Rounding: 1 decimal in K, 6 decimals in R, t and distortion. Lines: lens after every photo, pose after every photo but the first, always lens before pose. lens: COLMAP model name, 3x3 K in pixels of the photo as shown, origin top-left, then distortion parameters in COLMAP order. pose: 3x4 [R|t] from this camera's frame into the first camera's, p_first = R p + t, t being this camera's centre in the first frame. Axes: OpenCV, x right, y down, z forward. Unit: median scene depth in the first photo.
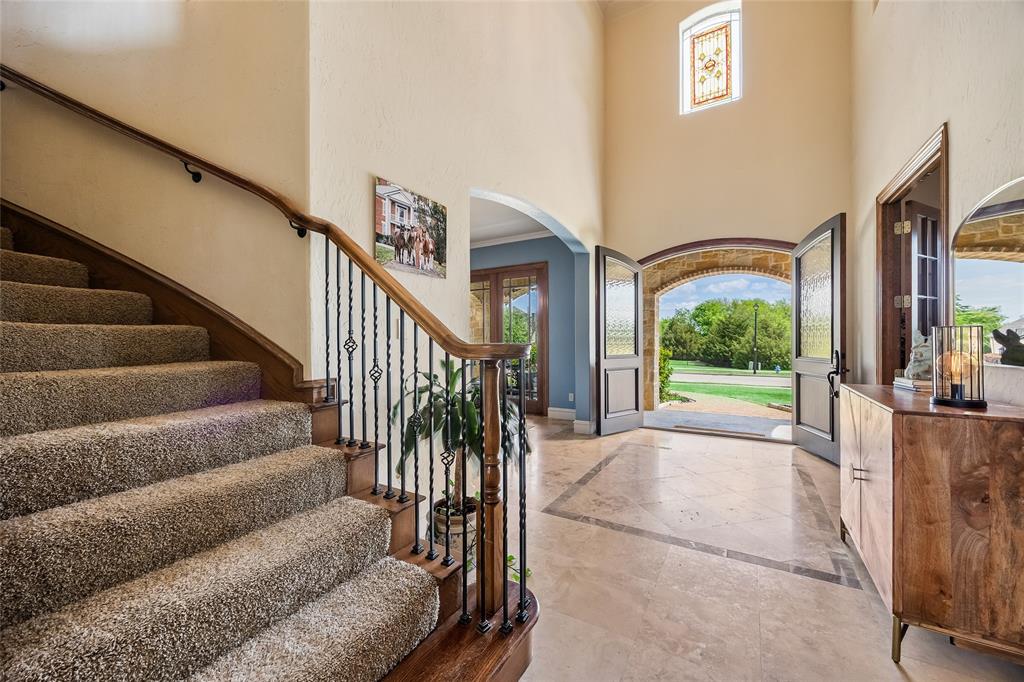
lens RADIAL K [[399.8, 0, 509.6], [0, 399.8, 344.9], [0, 0, 1]] dist [0.002193, -0.000384]
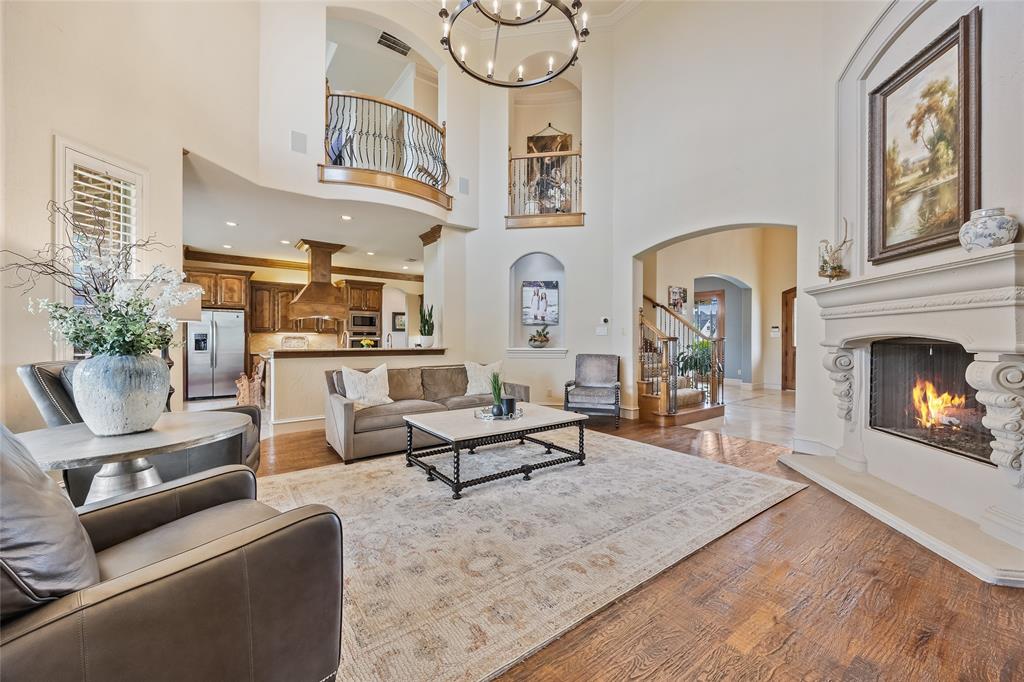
lens RADIAL K [[399.8, 0, 507.6], [0, 399.8, 337.6], [0, 0, 1]] dist [0.002193, -0.000384]
pose [[0.923125, 0.008436, -0.384408, -0.290460], [-0.006301, 0.999957, 0.006813, -0.005014], [0.384448, -0.003867, 0.923138, -2.586477]]
